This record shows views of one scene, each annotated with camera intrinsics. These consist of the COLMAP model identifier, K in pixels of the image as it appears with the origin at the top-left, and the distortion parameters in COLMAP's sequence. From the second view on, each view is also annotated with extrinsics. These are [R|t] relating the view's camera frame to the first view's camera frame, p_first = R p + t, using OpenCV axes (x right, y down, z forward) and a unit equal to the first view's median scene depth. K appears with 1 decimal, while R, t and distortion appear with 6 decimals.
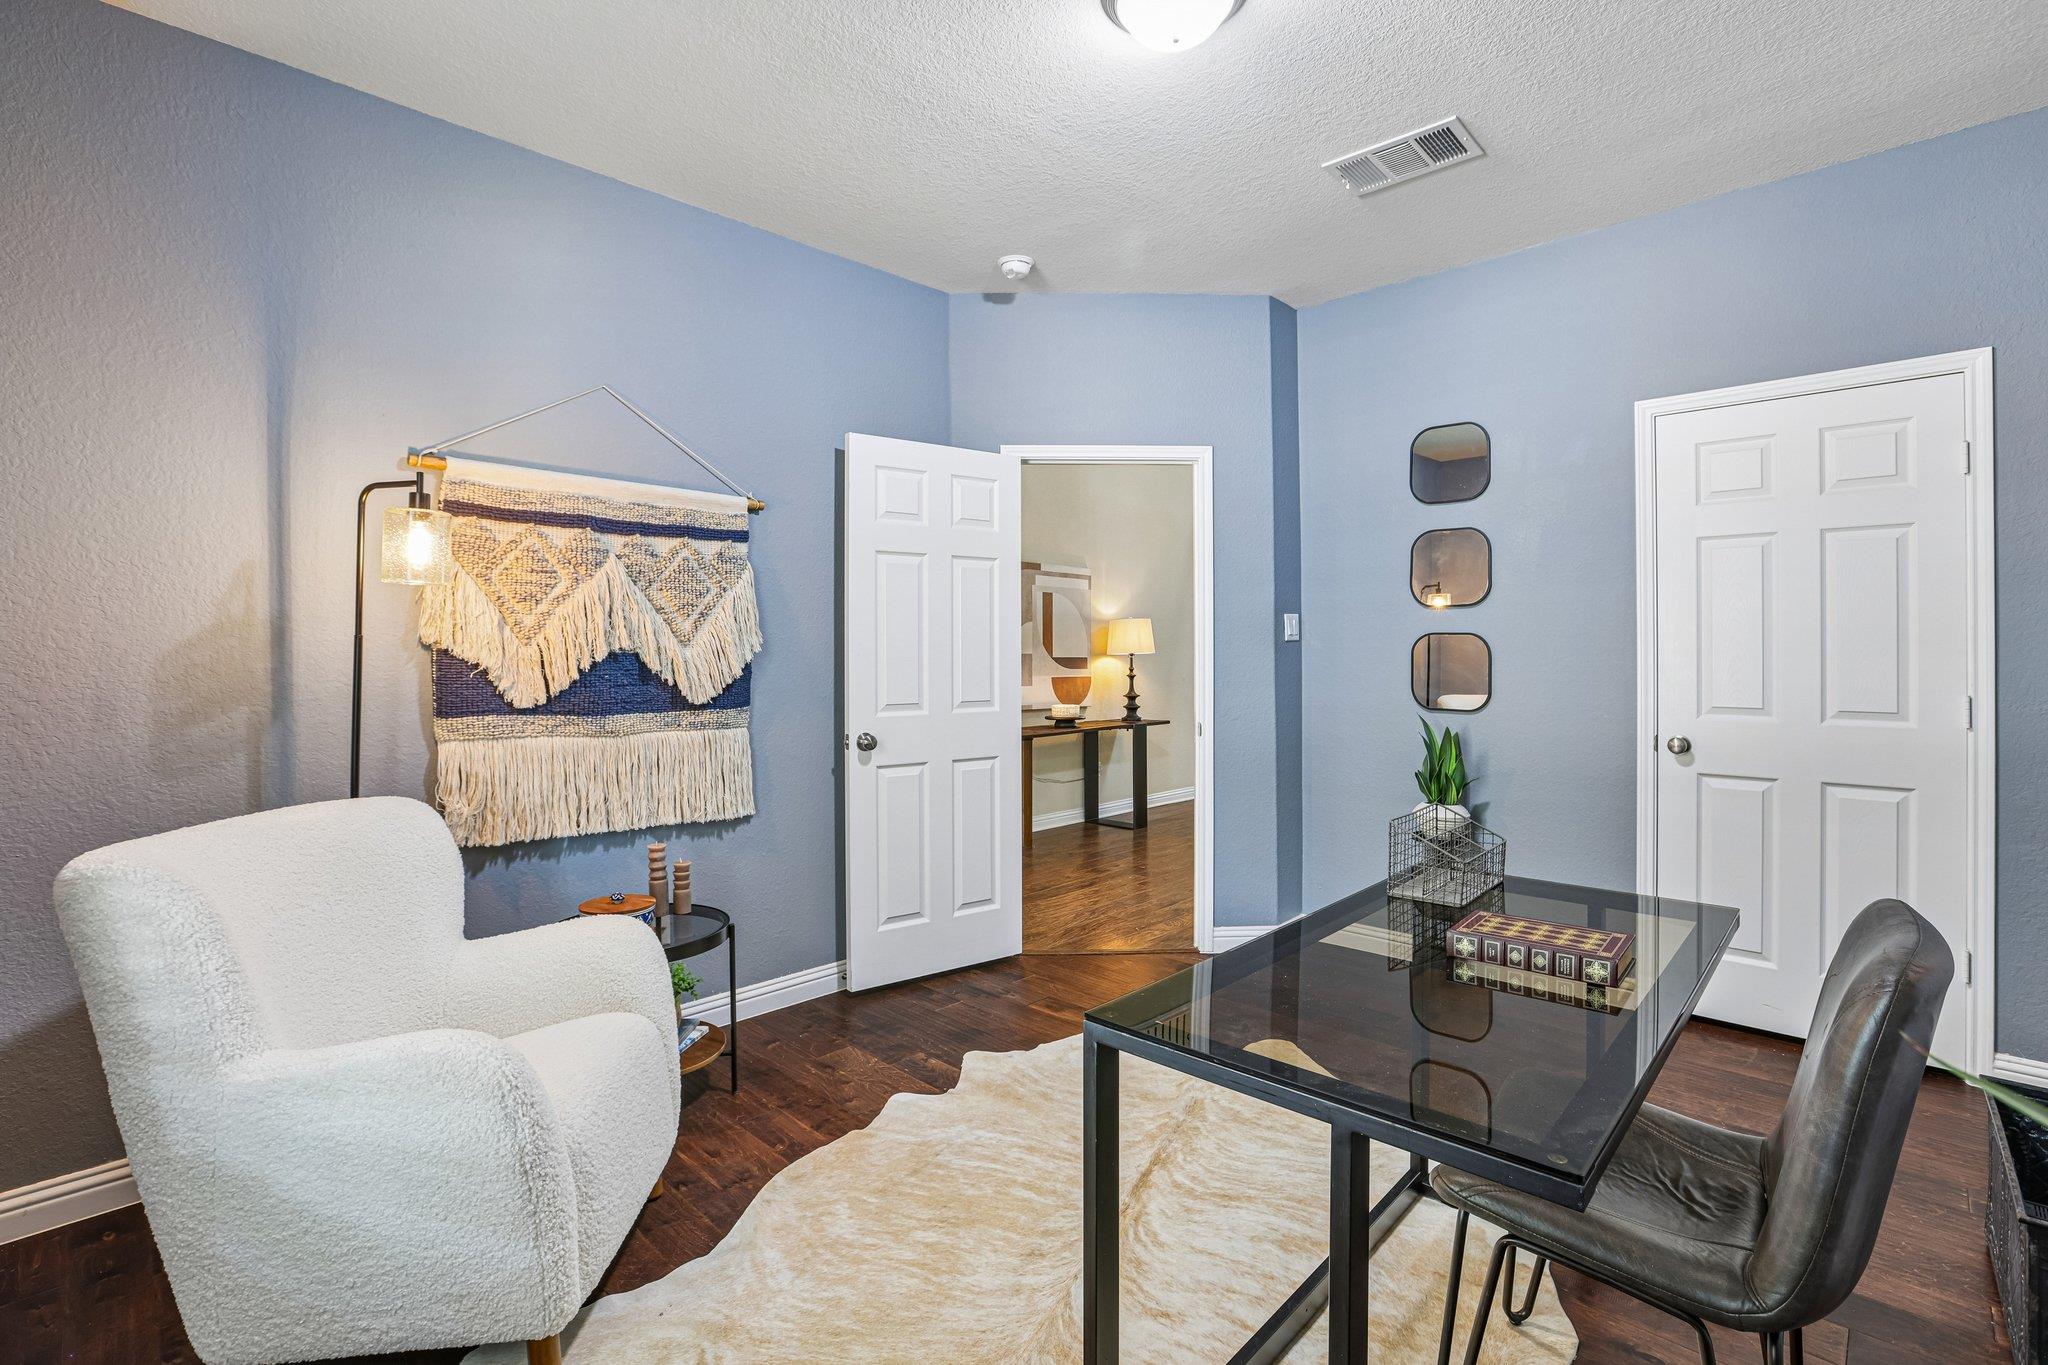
lens RADIAL K [[921.2, 0, 1030.4], [0, 921.2, 664.8], [0, 0, 1]] dist [-0.049538, 0.016886]
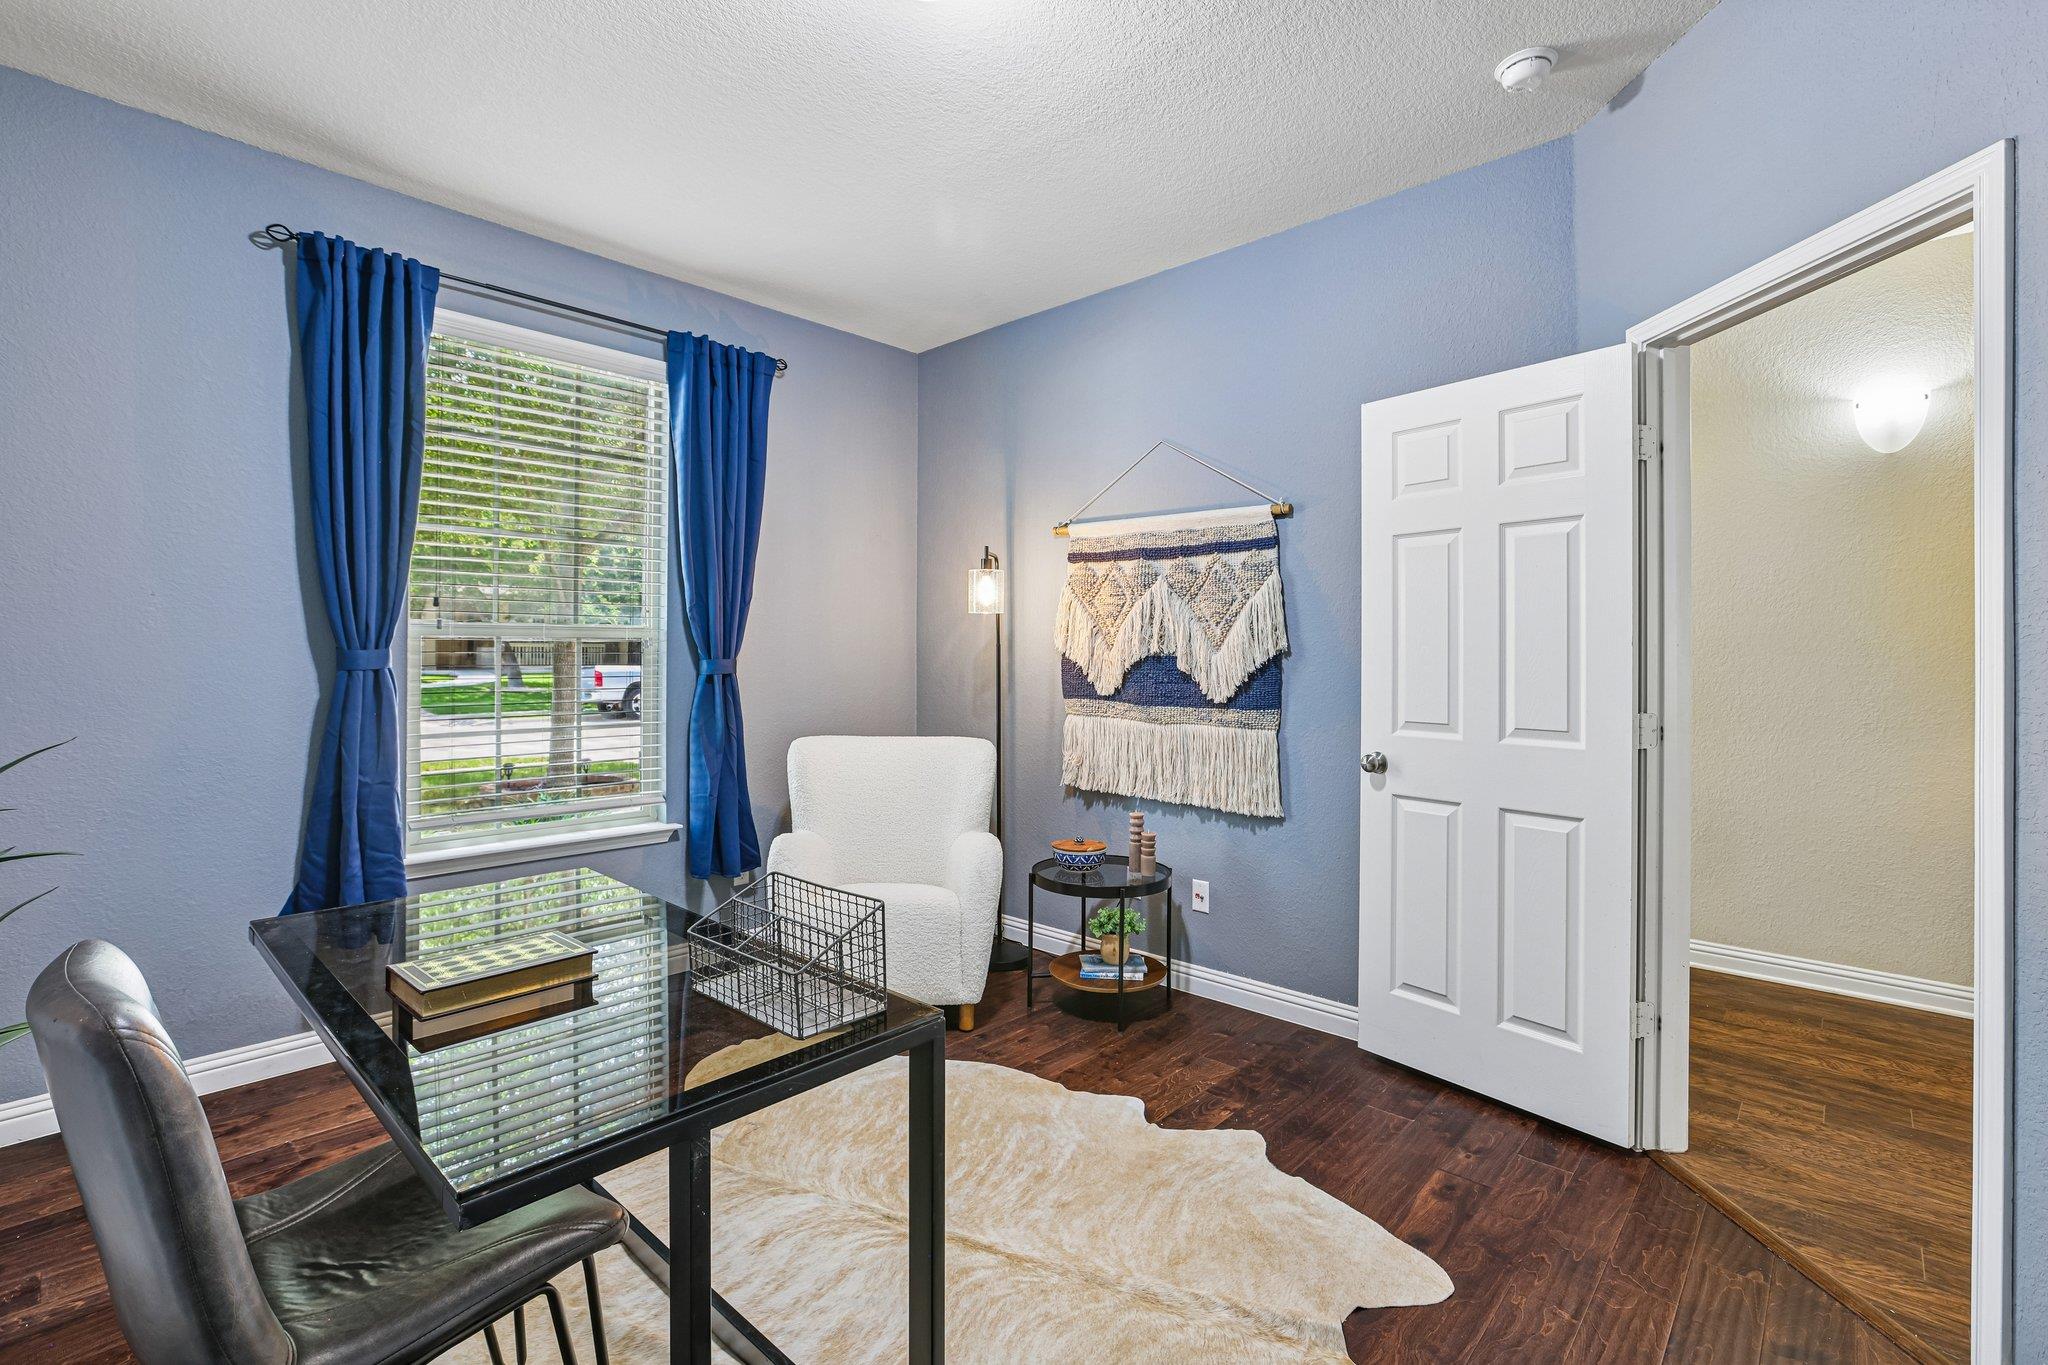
lens RADIAL K [[921.2, 0, 1030.4], [0, 921.2, 664.8], [0, 0, 1]] dist [-0.049538, 0.016886]
pose [[0.031493, 0.017978, -0.999342, 0.737187], [-0.013721, 0.999752, 0.017553, -0.019238], [0.999410, 0.013160, 0.031731, 0.738477]]
